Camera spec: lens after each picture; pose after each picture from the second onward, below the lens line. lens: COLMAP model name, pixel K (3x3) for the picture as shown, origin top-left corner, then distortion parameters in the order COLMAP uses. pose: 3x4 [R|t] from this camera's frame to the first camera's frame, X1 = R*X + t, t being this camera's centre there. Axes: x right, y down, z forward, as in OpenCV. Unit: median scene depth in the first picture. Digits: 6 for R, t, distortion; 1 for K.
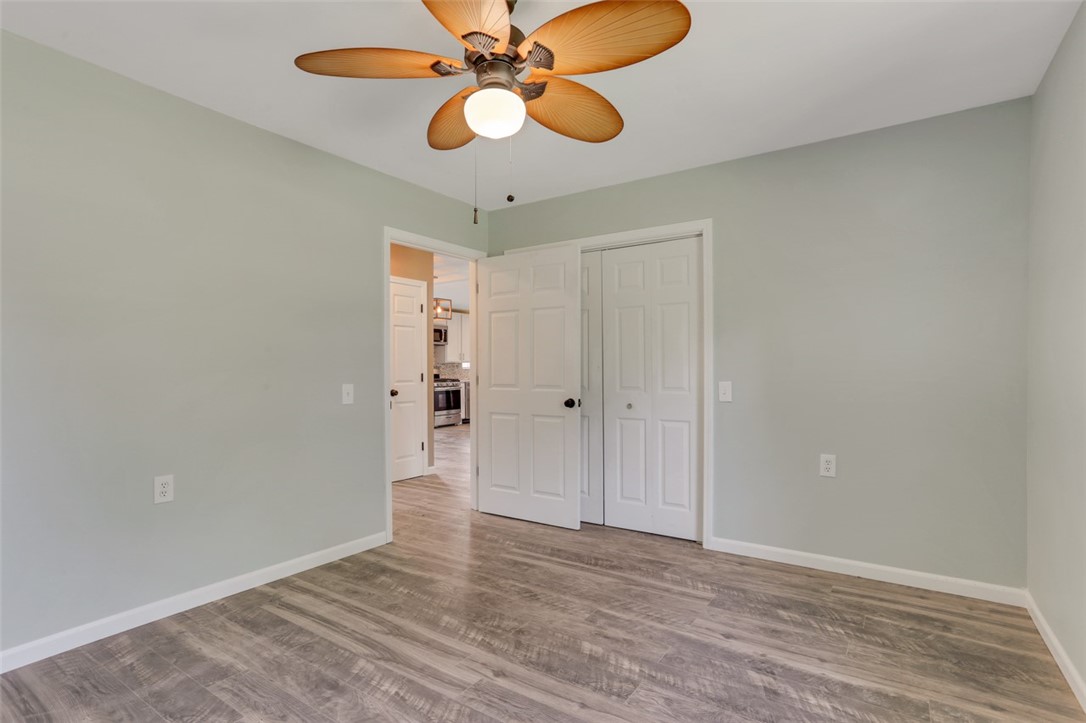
lens RADIAL K [[529.4, 0, 549.2], [0, 529.4, 382.0], [0, 0, 1]] dist [-0.092726, 0.030585]
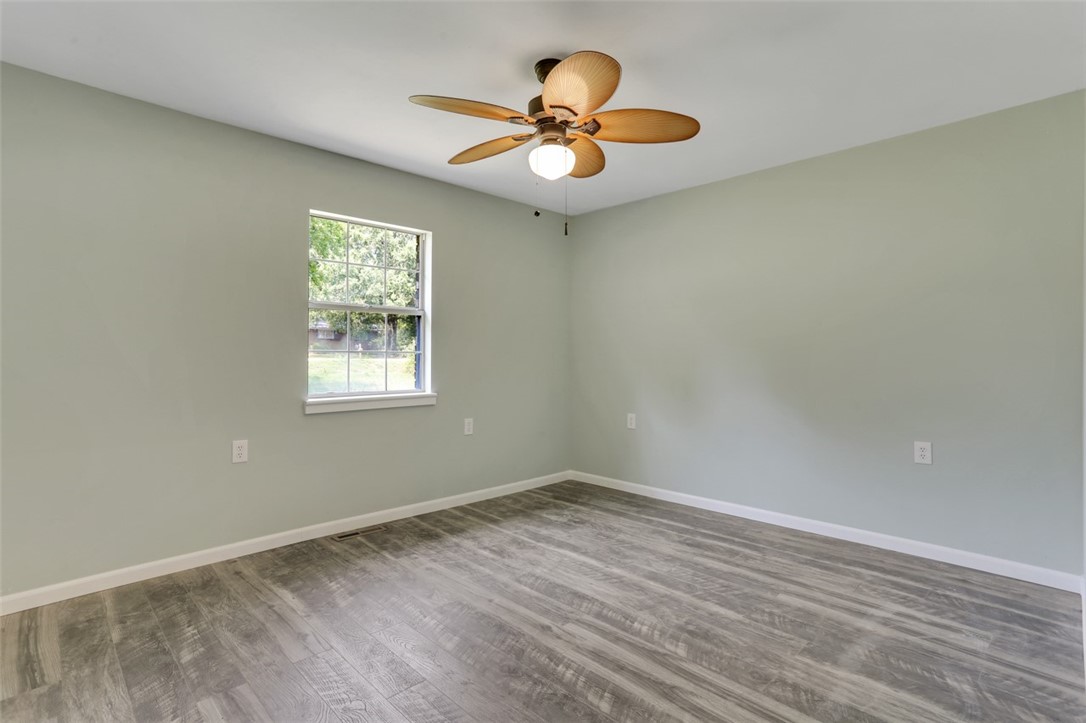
lens RADIAL K [[544.4, 0, 543.0], [0, 544.4, 361.5], [0, 0, 1]] dist [-0.051233, 0.031689]
pose [[-0.979206, -0.004314, 0.202823, -0.311626], [0.004048, 0.999159, 0.040798, -0.055717], [-0.202829, 0.040771, -0.978365, 2.036782]]
